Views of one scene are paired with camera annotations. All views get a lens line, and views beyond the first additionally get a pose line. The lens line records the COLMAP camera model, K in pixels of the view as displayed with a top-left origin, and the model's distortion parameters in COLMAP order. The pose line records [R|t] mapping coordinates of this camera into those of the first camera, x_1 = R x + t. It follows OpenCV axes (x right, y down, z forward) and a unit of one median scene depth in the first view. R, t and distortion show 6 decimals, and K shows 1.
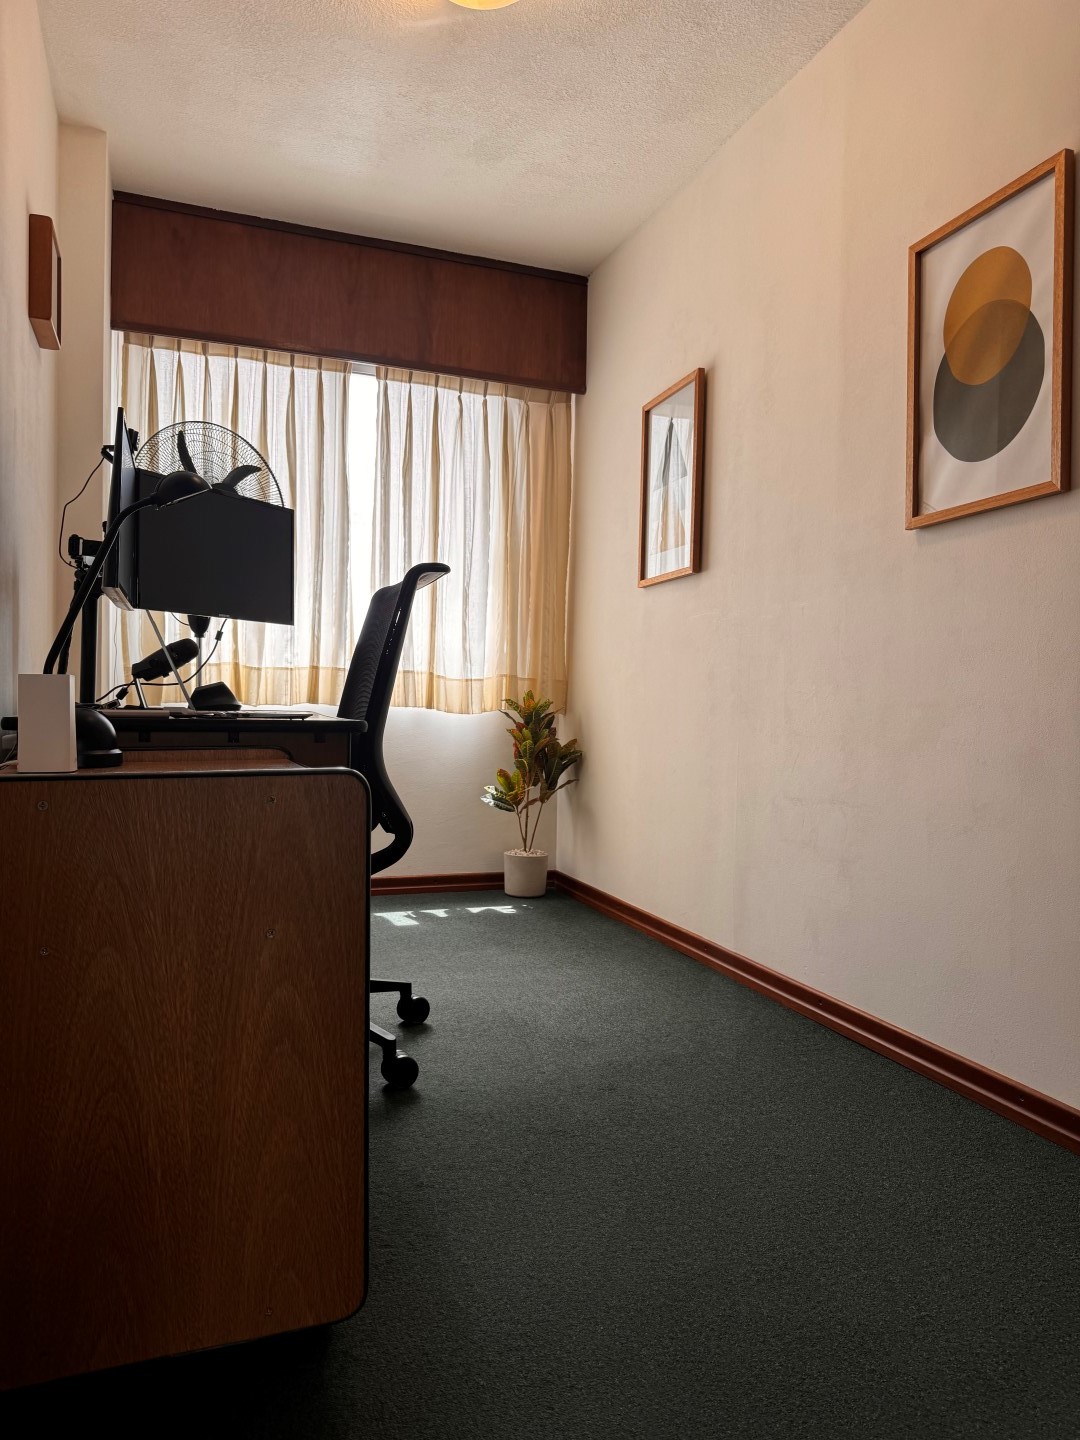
lens RADIAL K [[1011.1, 0, 542.0], [0, 1011.1, 725.1], [0, 0, 1]] dist [0.006662, -0.002111]
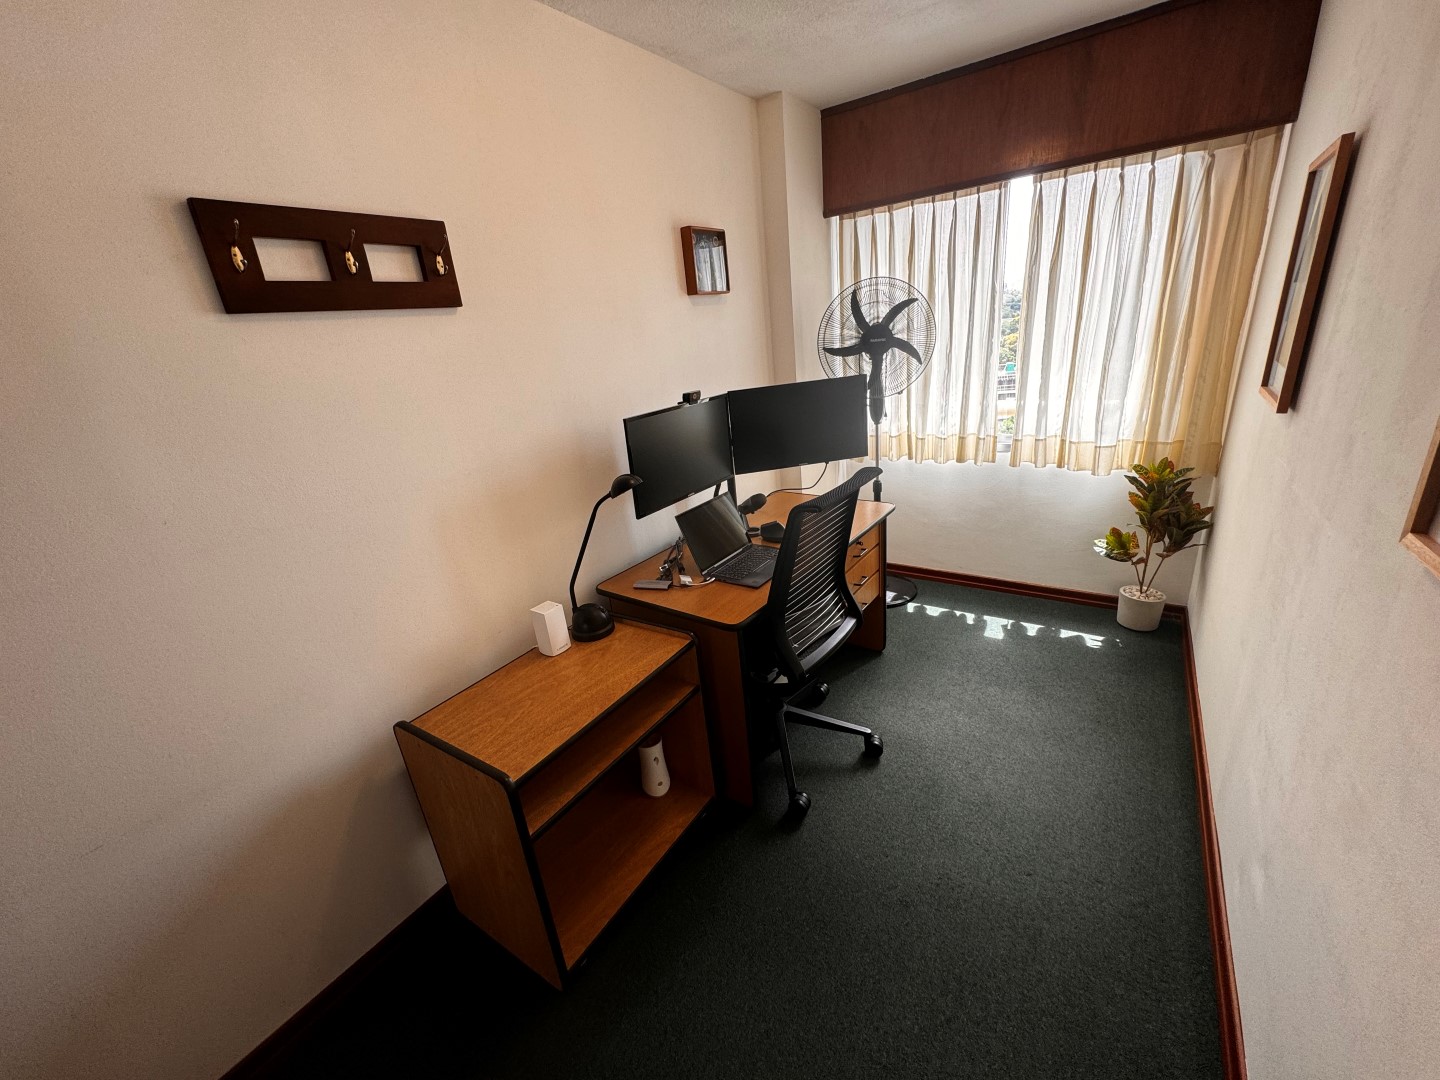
lens RADIAL K [[583.4, 0, 719.5], [0, 583.4, 533.6], [0, 0, 1]] dist [-0.002768, -0.000104]
pose [[0.581690, 0.203529, -0.787536, 0.225397], [0.081433, 0.948754, 0.305342, -0.192397], [0.809324, -0.241746, 0.535307, 0.259435]]
